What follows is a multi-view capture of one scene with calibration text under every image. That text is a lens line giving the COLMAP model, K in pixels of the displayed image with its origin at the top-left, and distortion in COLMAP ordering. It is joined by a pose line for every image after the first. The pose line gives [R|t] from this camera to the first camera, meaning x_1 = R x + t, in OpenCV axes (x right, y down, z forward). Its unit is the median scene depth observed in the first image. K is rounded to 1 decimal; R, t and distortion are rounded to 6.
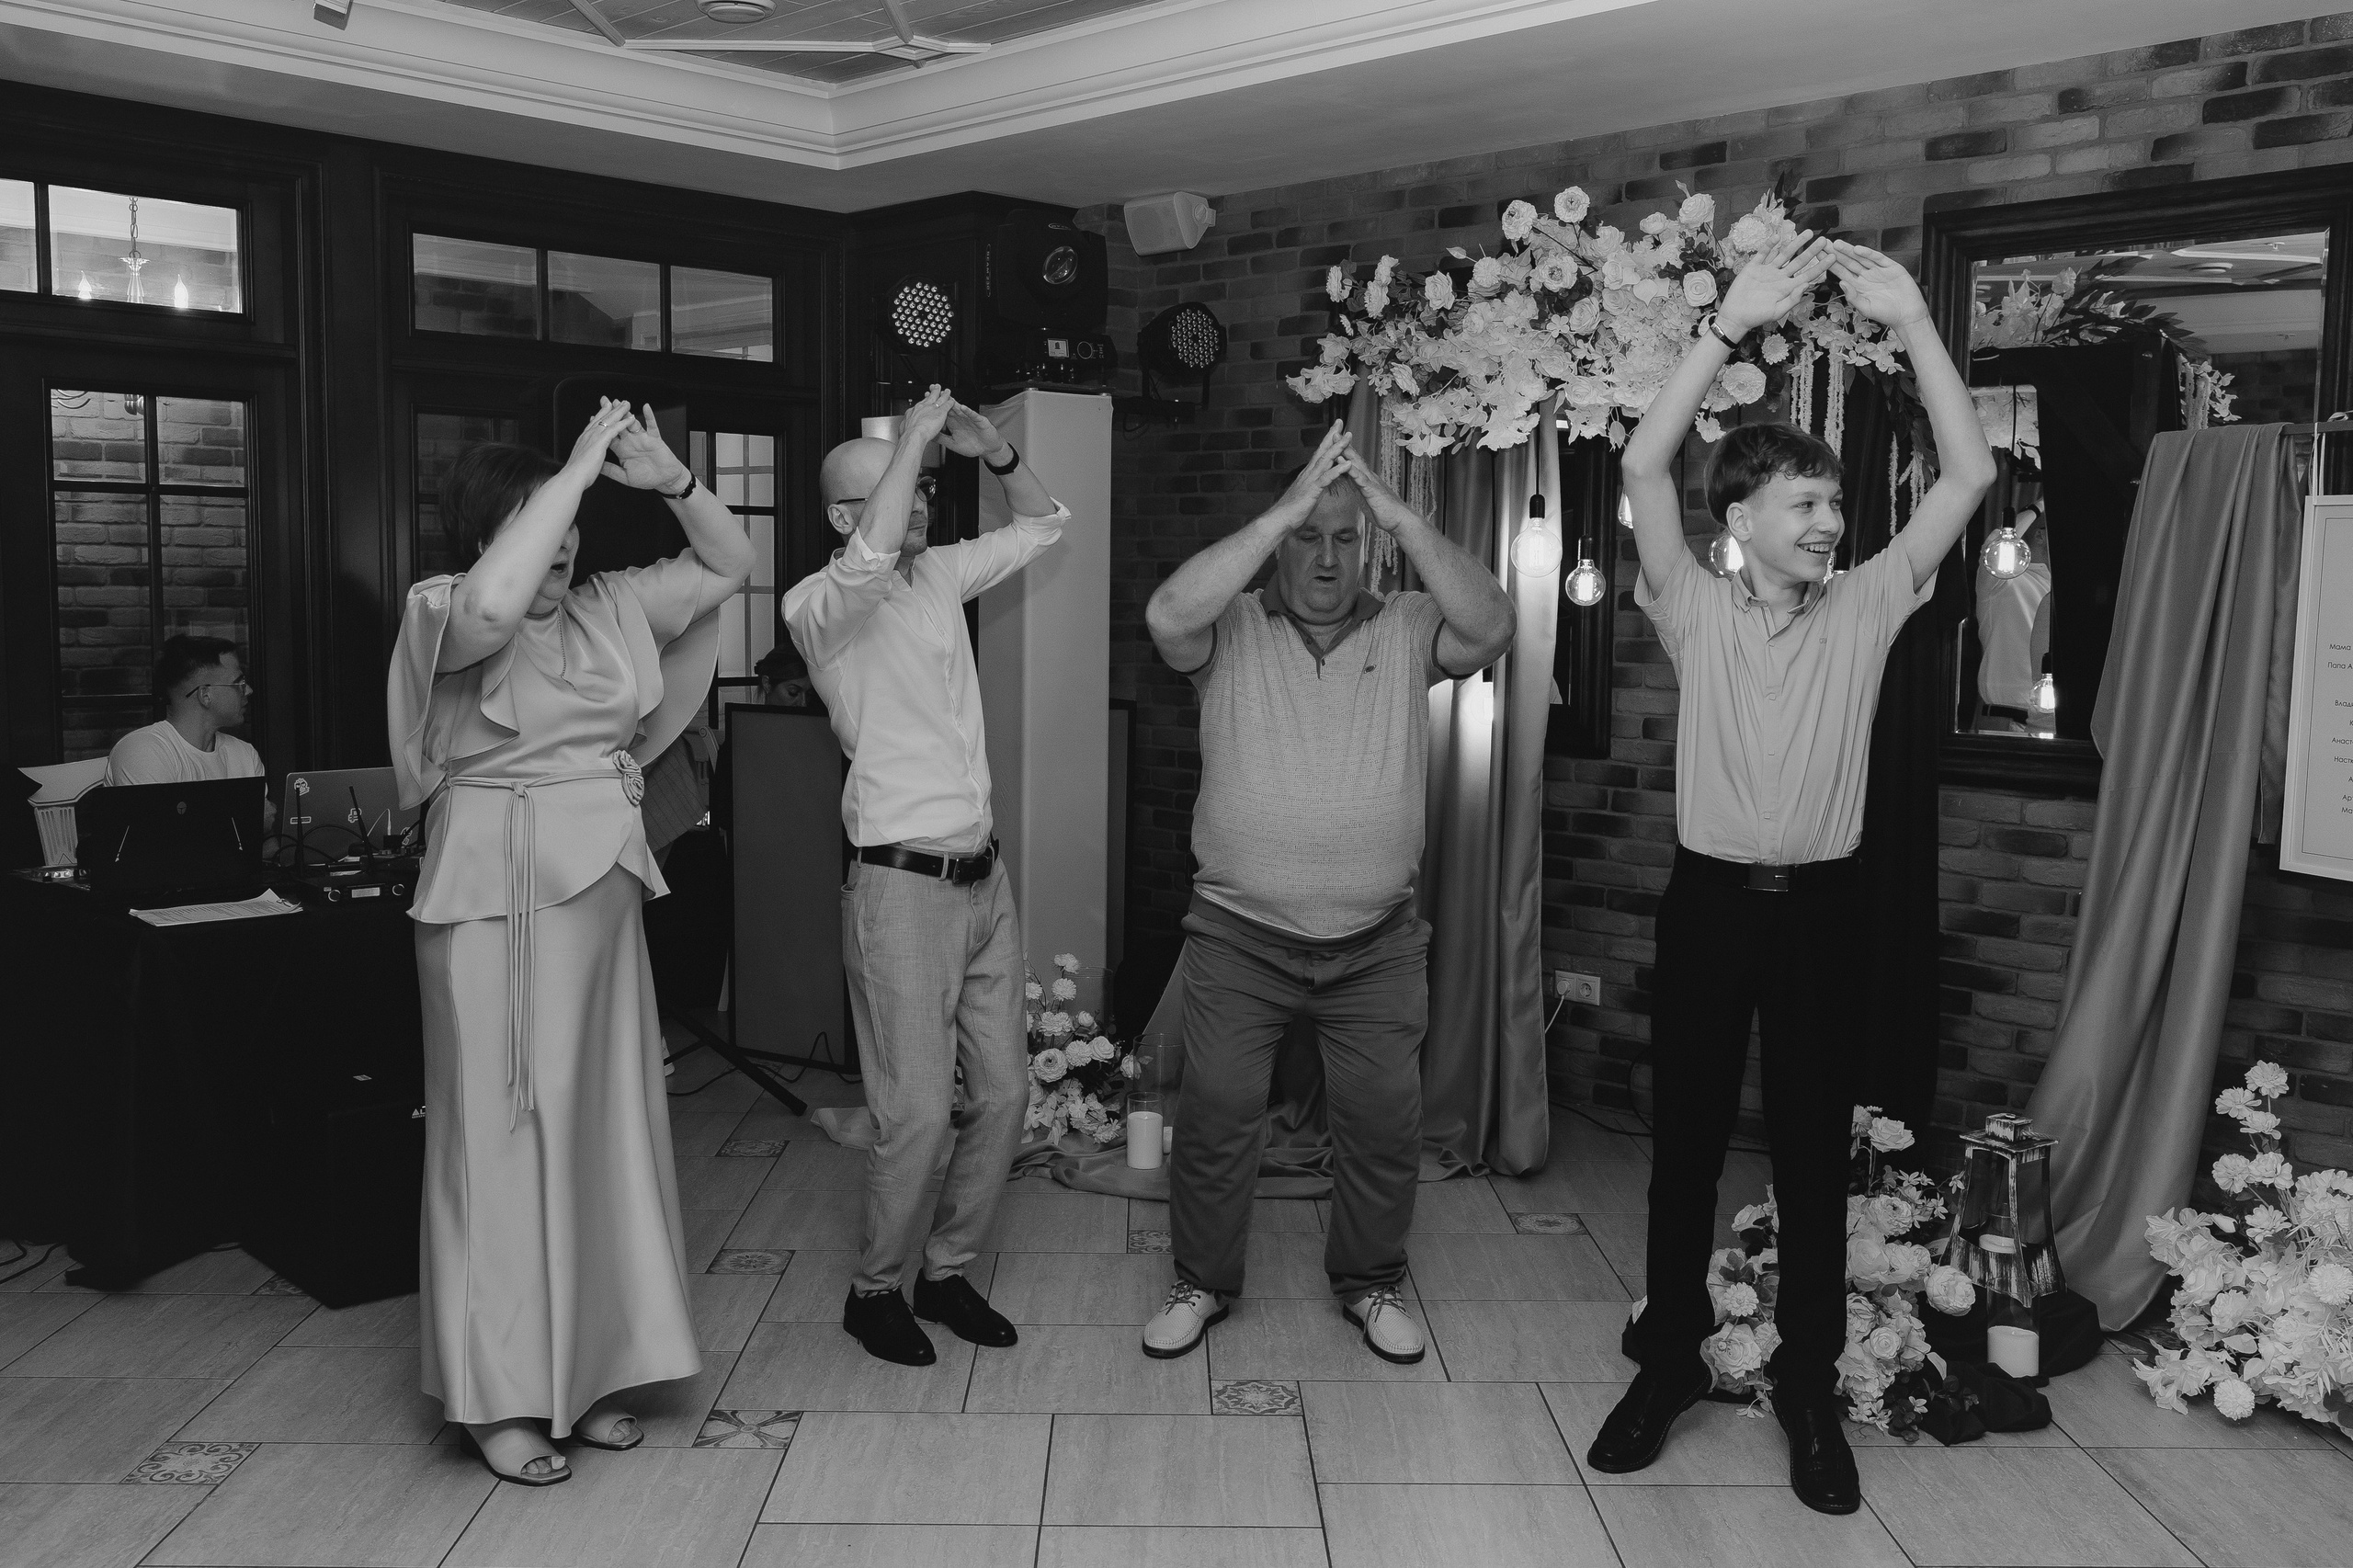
lens RADIAL K [[2166.2, 0, 1176.5], [0, 2166.2, 784.0], [0, 0, 1]] dist [0.010547, -0.007312]
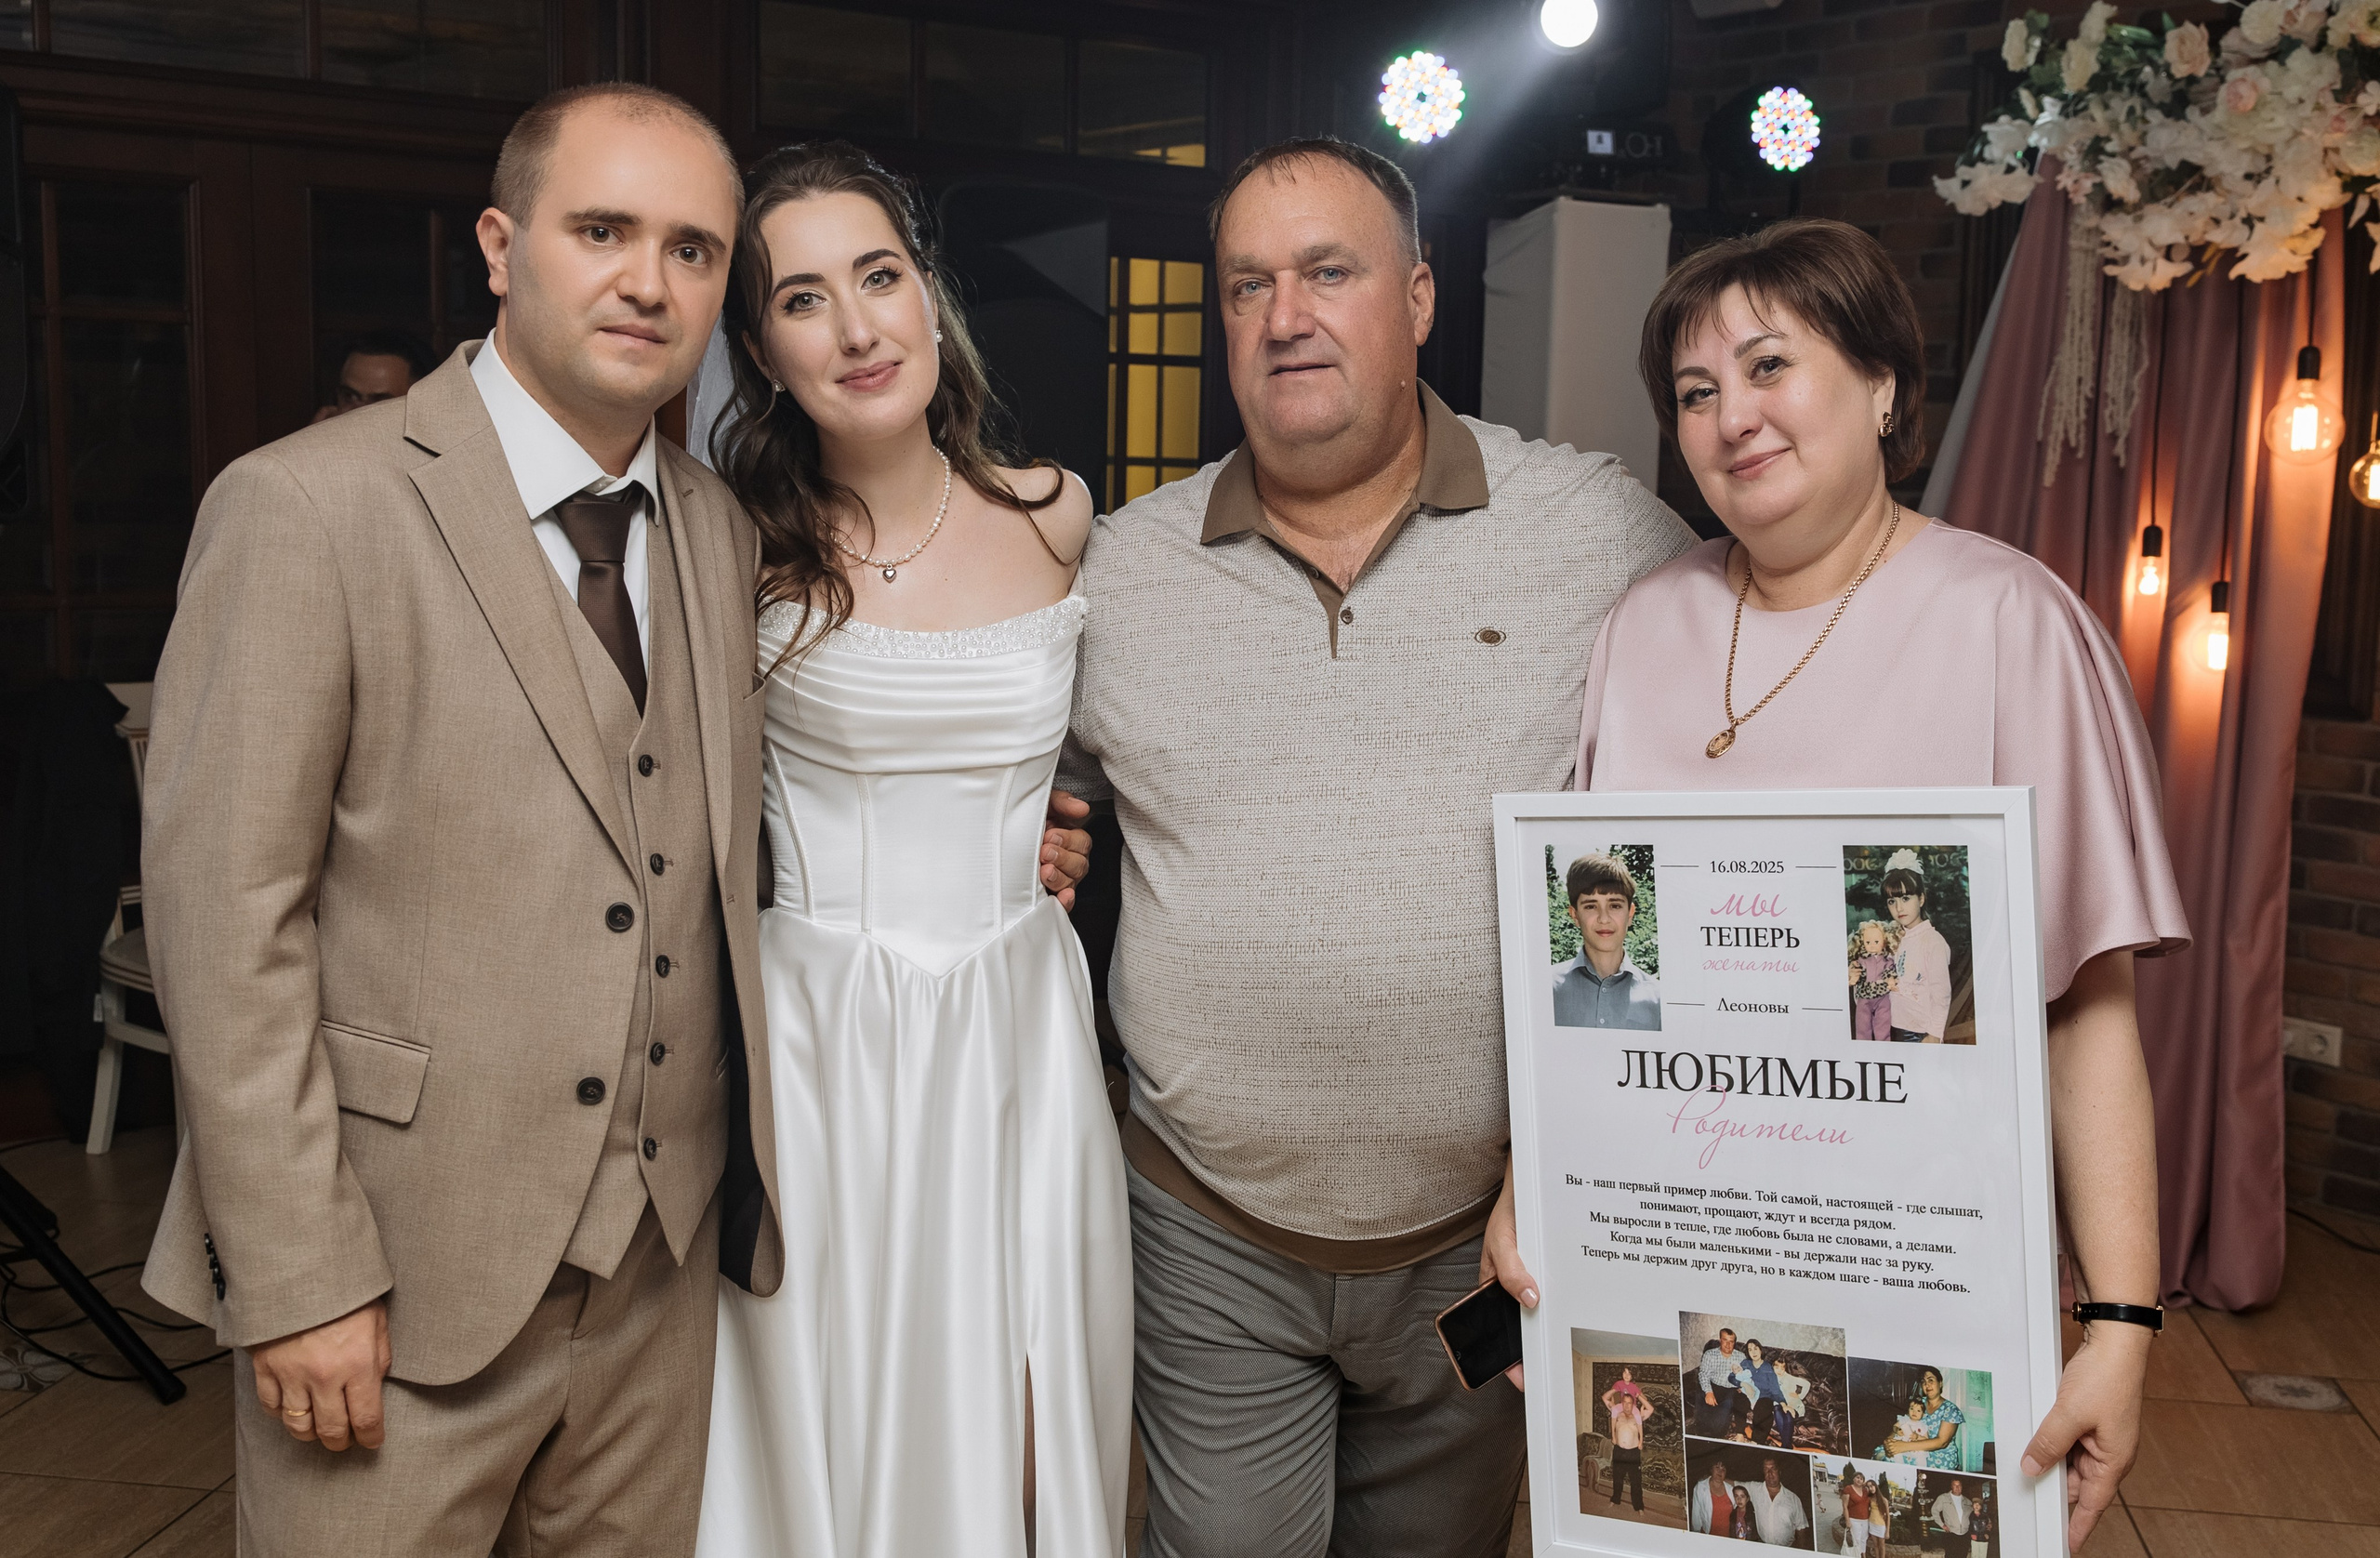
lens RADIAL K [[2559.8, 0, 1190.0], [0, 2559.8, 779.0], [0, 0, 1]] dist [-0.004300, 0.018463]
pose [[0.986944, 0.032460, -0.157758, -0.053524], [-0.026649, 0.998891, 0.038817, -0.016820], [0.158843, -0.034106, 0.986715, 0.125778]]
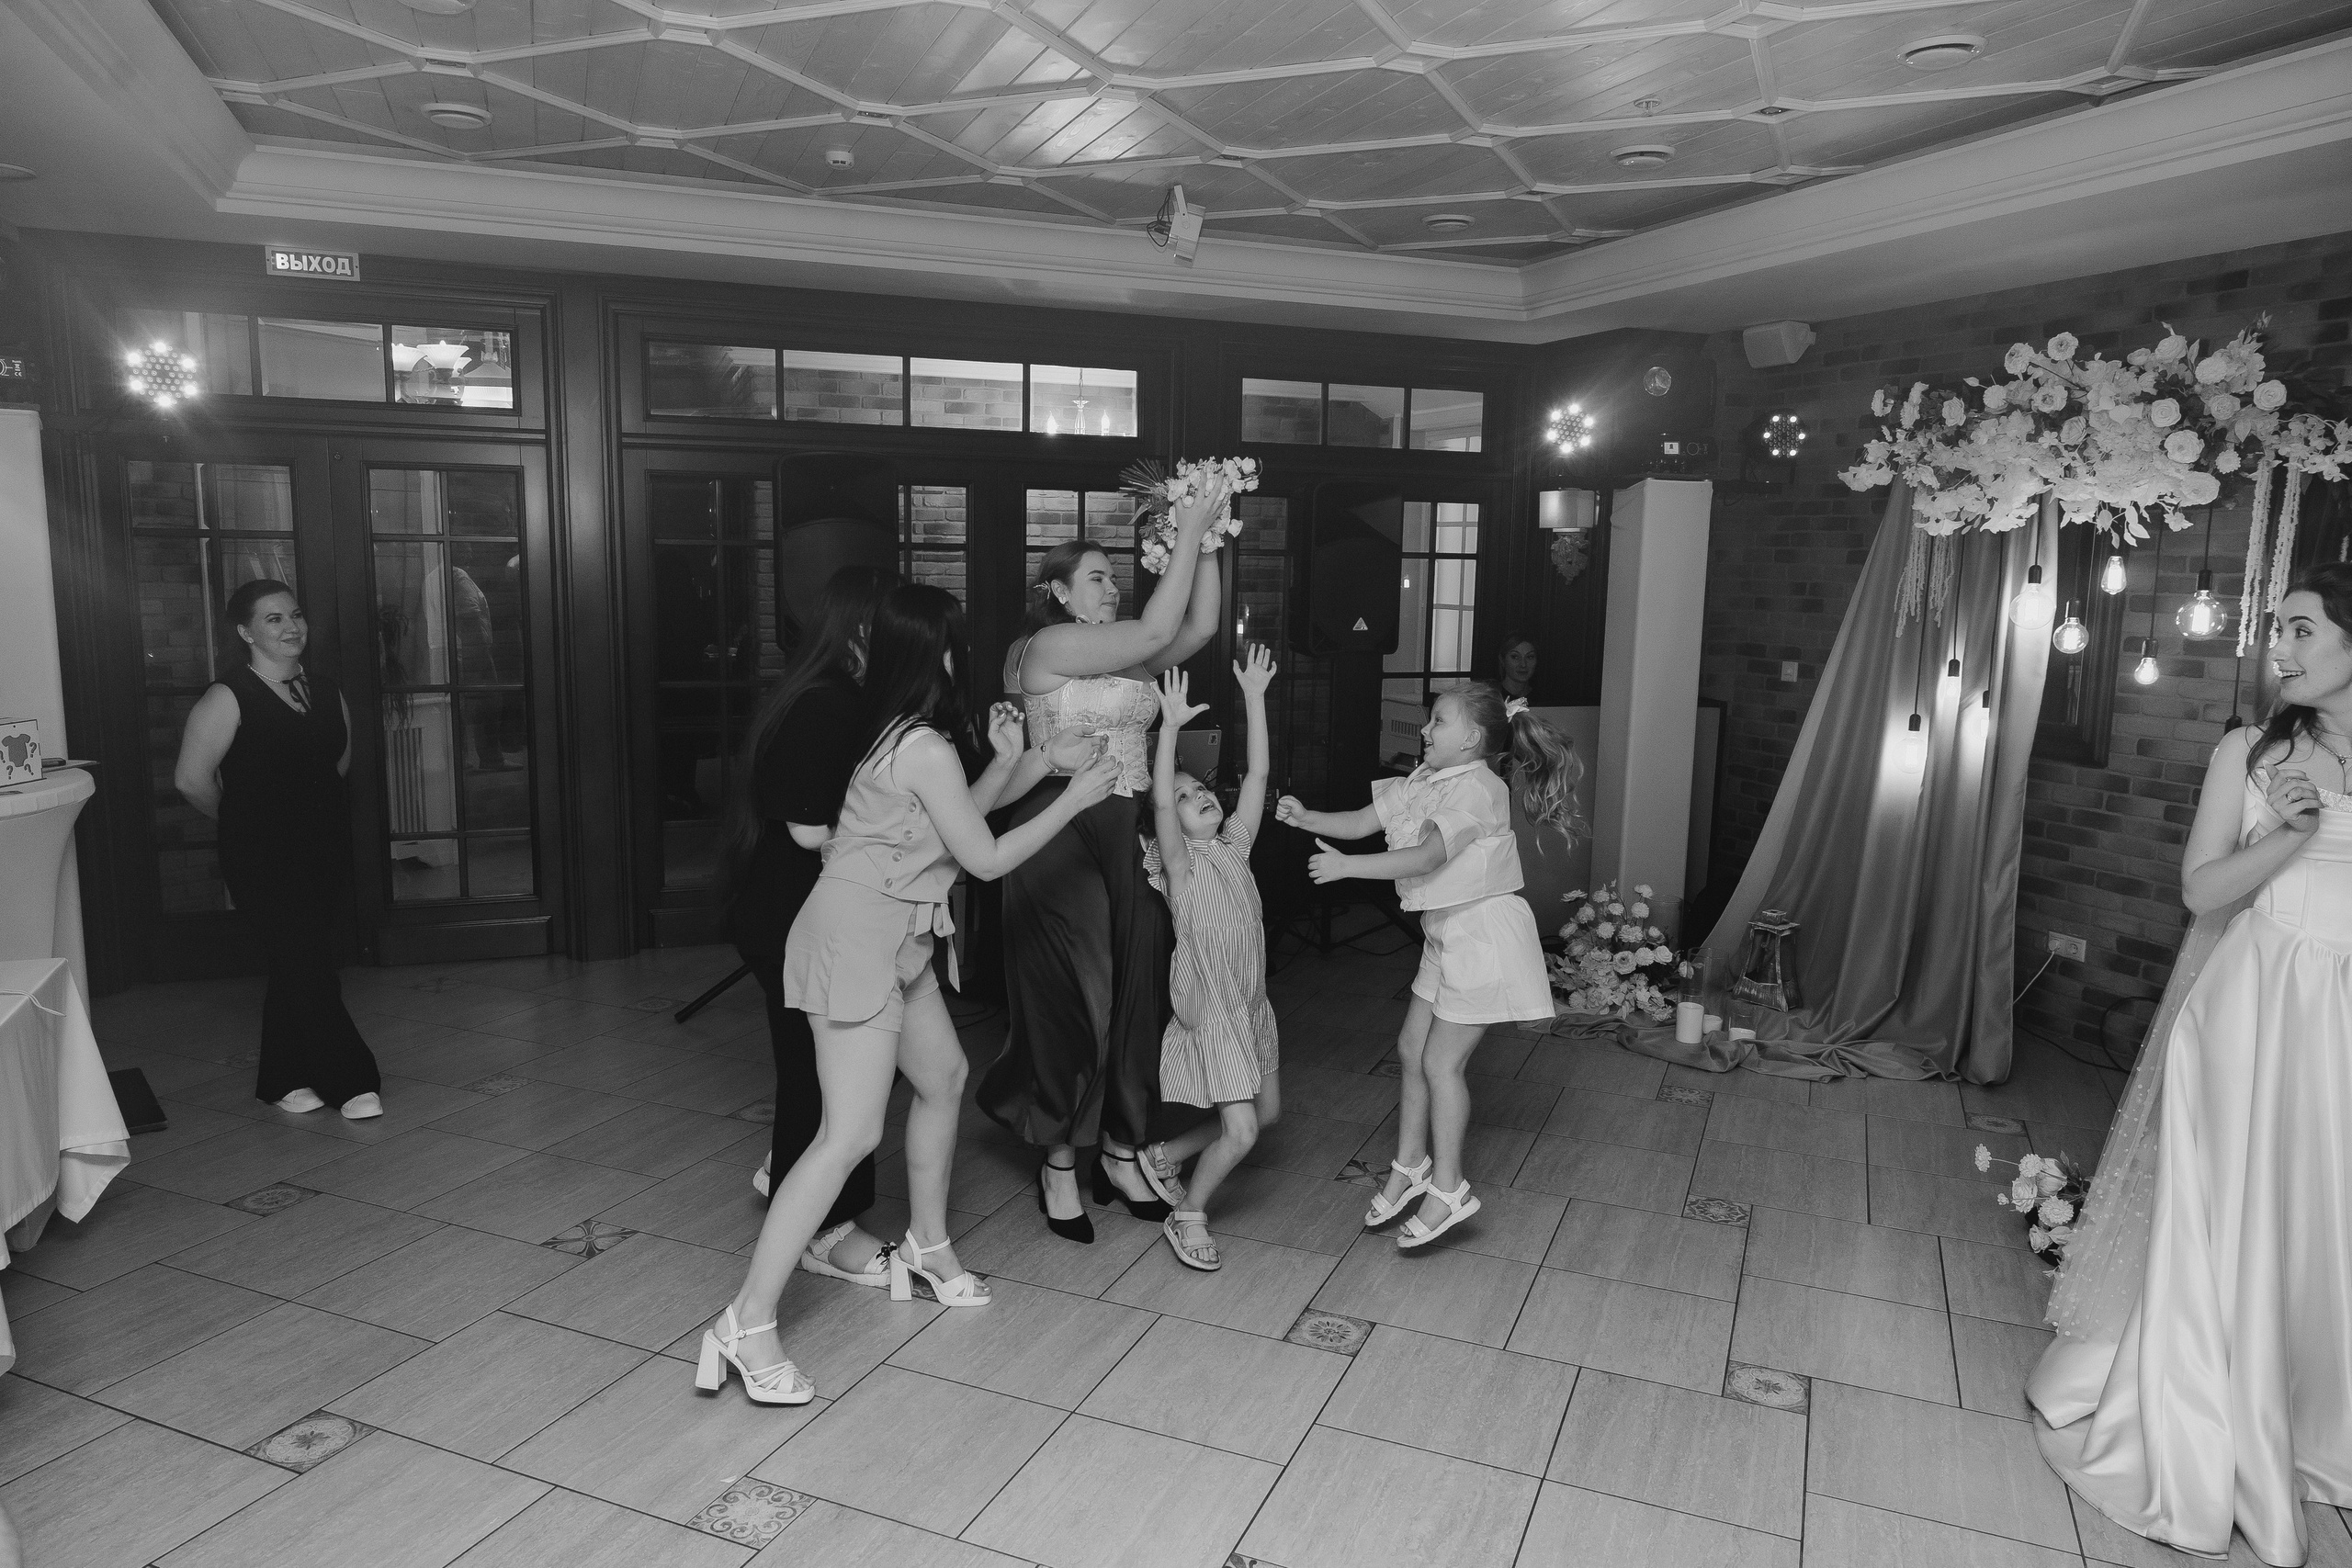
lens RADIAL K [[1643.2, 0, 1176.0], [0, 1643.2, 784.0], [0, 0, 1]] dist [0.030995, 0.001227]
pose [[0.916395, 0.064467, -0.395049, 0.094833], [-0.046782, 0.997431, 0.054249, -0.033056], [0.397532, -0.031232, 0.917057, -0.108849]]
